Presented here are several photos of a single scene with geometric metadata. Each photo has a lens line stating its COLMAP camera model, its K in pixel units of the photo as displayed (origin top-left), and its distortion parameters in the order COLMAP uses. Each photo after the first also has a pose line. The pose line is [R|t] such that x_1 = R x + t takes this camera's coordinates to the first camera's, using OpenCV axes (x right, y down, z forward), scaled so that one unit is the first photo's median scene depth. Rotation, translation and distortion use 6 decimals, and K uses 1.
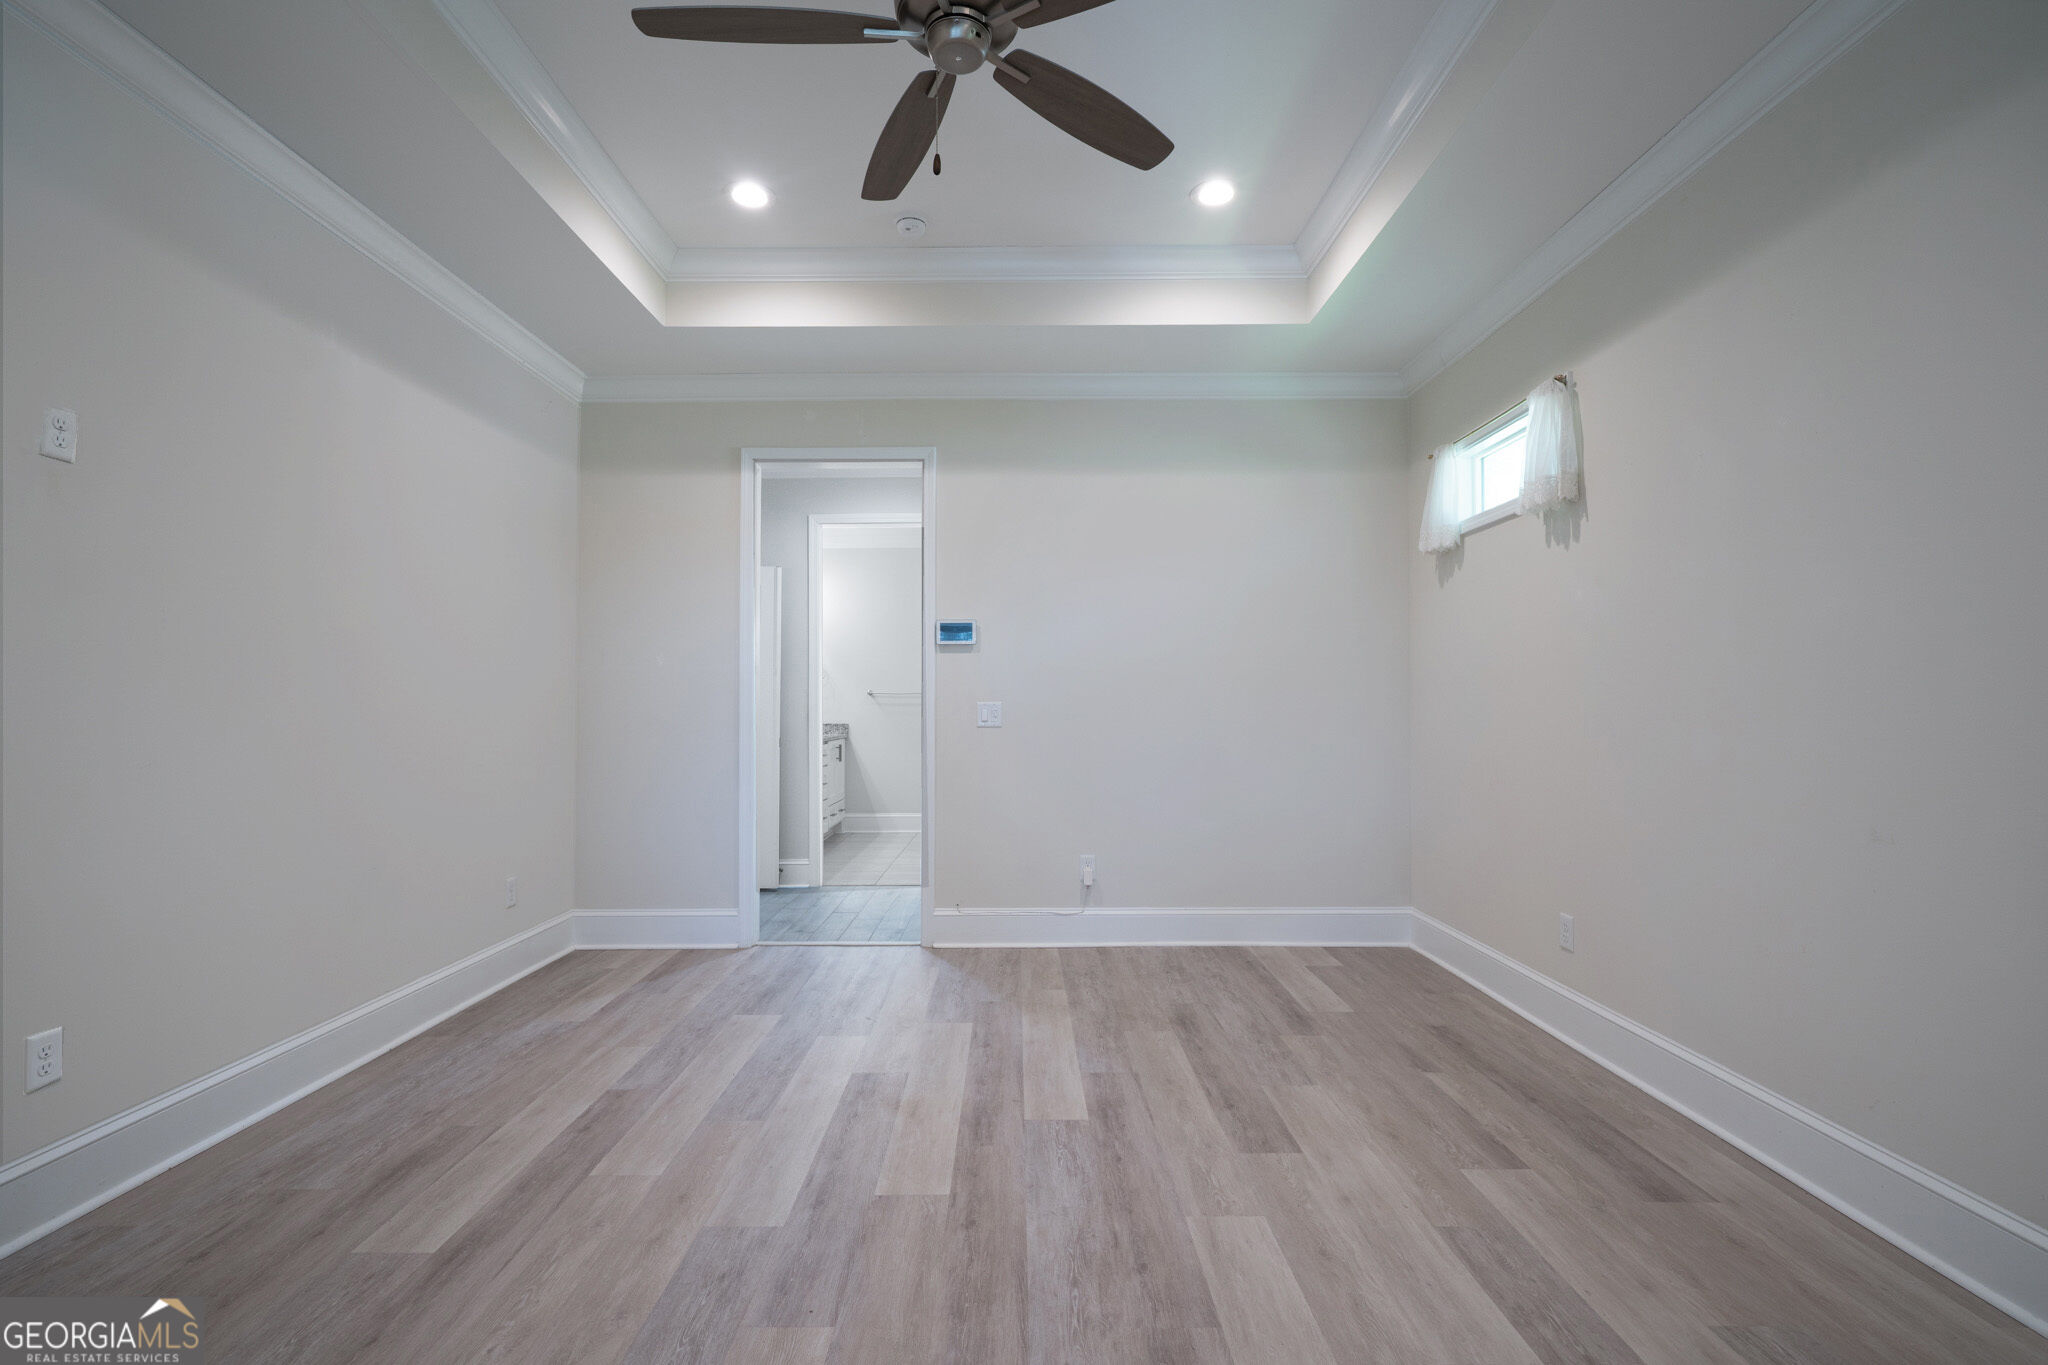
lens RADIAL K [[943.9, 0, 1024.8], [0, 943.9, 685.0], [0, 0, 1]] dist [0.000826, -0.000610]
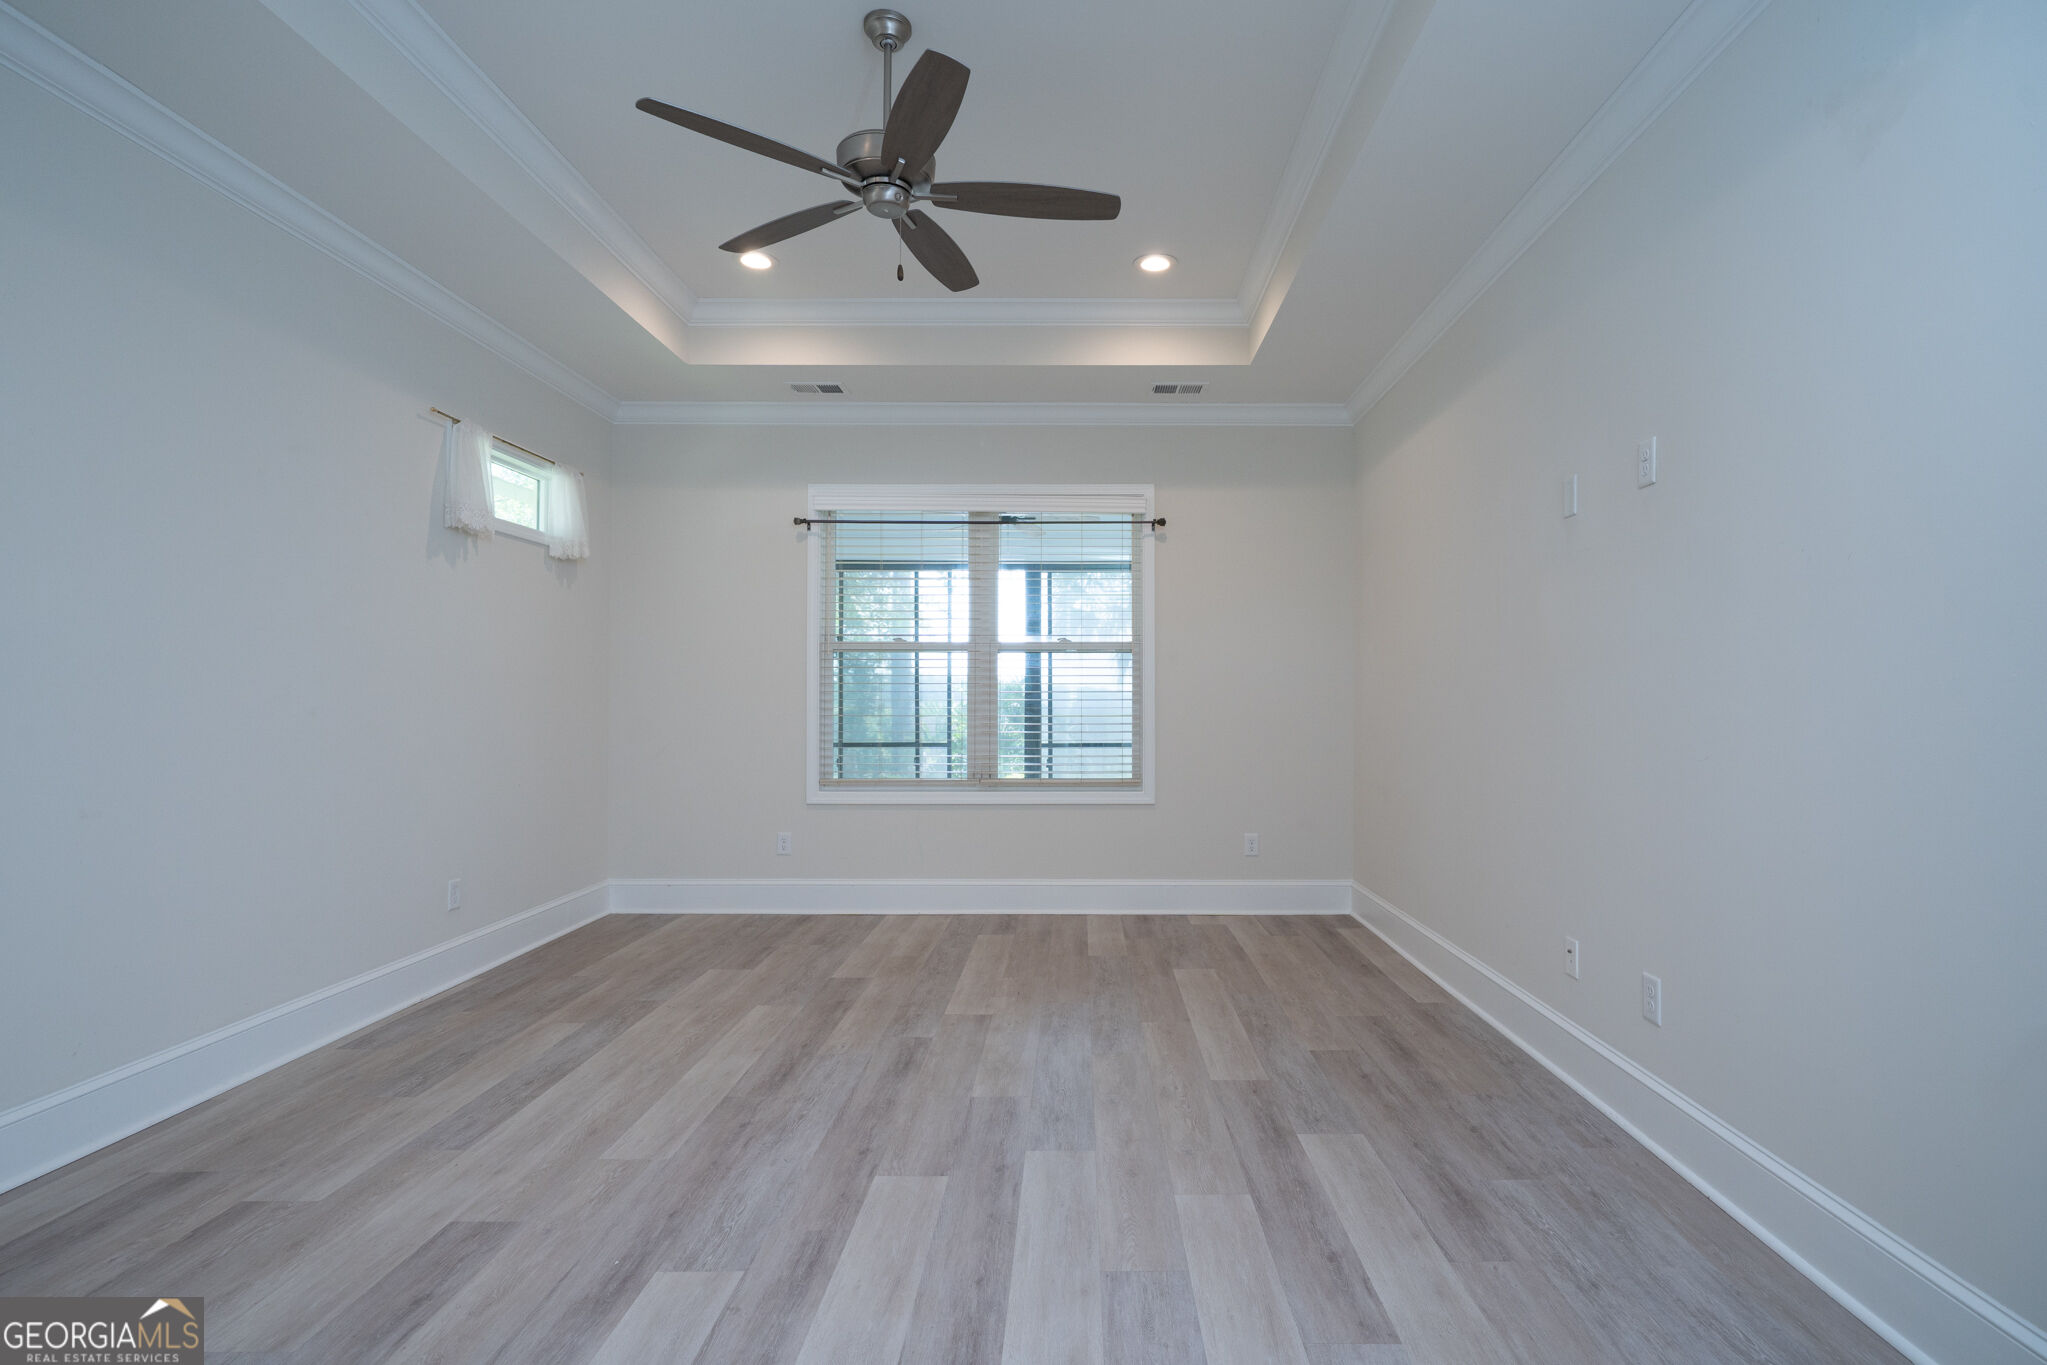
lens RADIAL K [[943.4, 0, 1026.6], [0, 943.4, 688.6], [0, 0, 1]] dist [0.000826, -0.000610]
pose [[-0.998305, 0.003103, 0.058116, -0.296283], [0.001007, 0.999349, -0.036054, 0.048057], [-0.058190, -0.035934, -0.997659, 1.975000]]
